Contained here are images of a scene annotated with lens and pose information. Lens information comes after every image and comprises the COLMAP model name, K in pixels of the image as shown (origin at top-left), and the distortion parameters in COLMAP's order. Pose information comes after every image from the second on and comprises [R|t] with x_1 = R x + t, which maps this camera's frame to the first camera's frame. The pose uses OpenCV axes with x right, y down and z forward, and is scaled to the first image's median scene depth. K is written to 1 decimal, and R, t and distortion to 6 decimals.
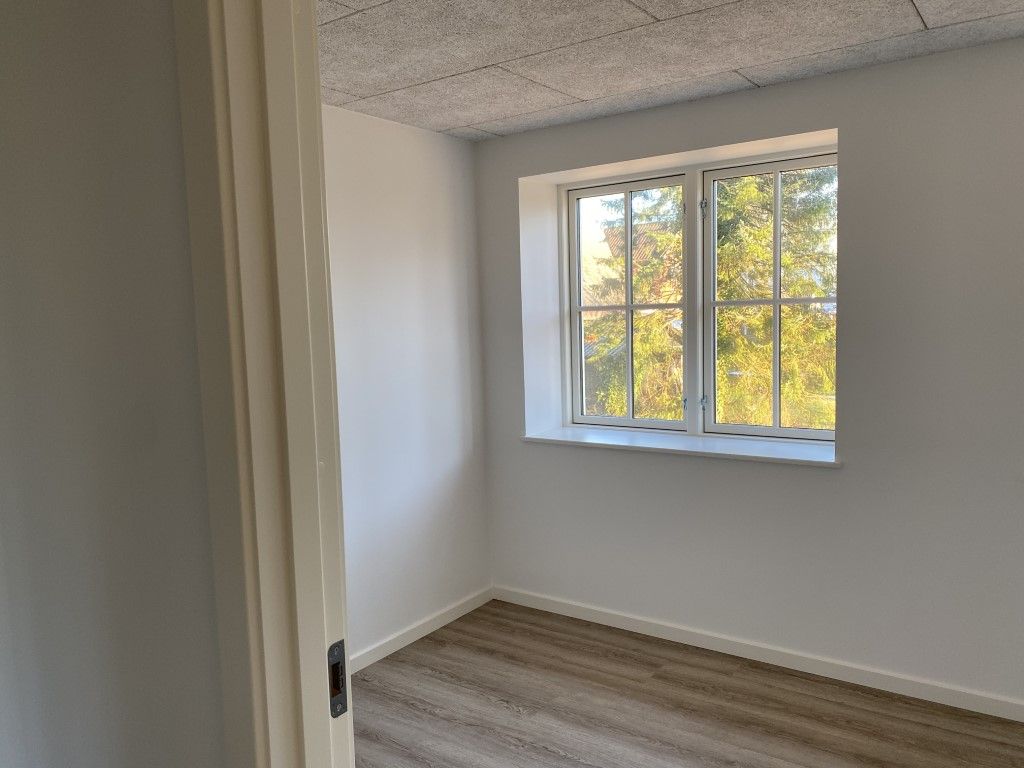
lens RADIAL K [[773.0, 0, 512.0], [0, 773.0, 384.0], [0, 0, 1]] dist [0.068211, -0.107881]
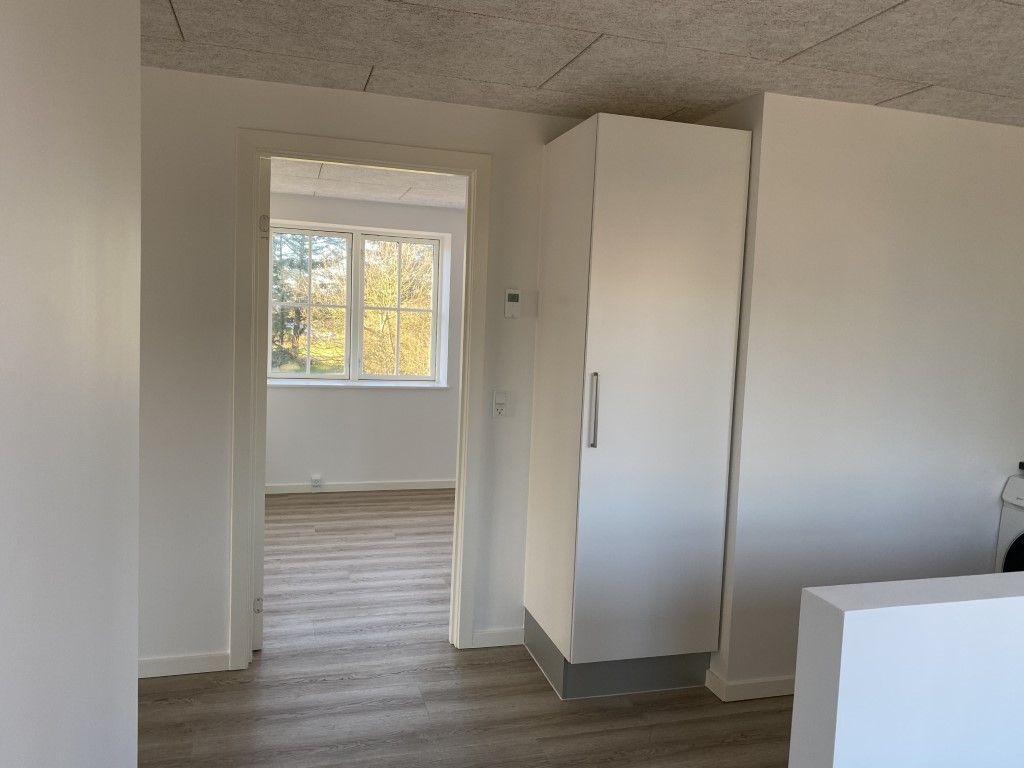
lens RADIAL K [[773.0, 0, 512.0], [0, 773.0, 384.0], [0, 0, 1]] dist [0.068211, -0.107881]
pose [[0.616389, -0.009628, 0.787383, -1.851369], [0.010652, 0.999936, 0.003889, 0.138237], [-0.787370, 0.005990, 0.616452, -0.743965]]
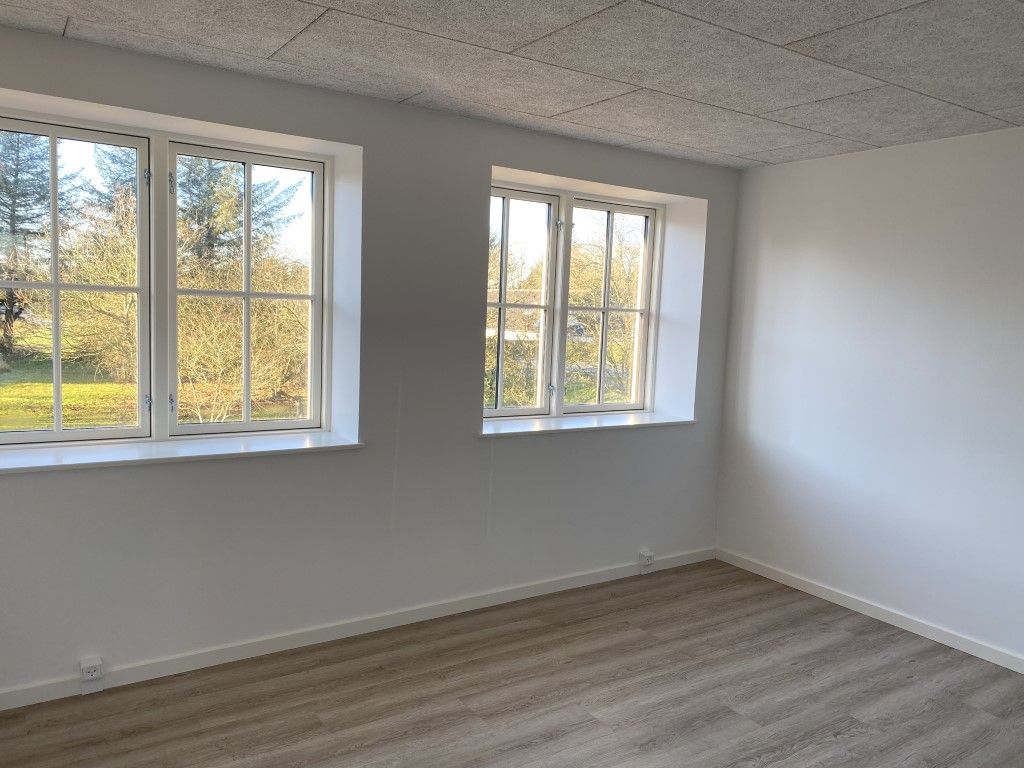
lens RADIAL K [[773.0, 0, 512.0], [0, 773.0, 384.0], [0, 0, 1]] dist [0.068211, -0.107881]
pose [[0.355605, -0.045936, 0.933507, -0.875532], [0.036001, 0.998723, 0.035431, -0.027906], [-0.933943, 0.021007, 0.356804, 0.623008]]
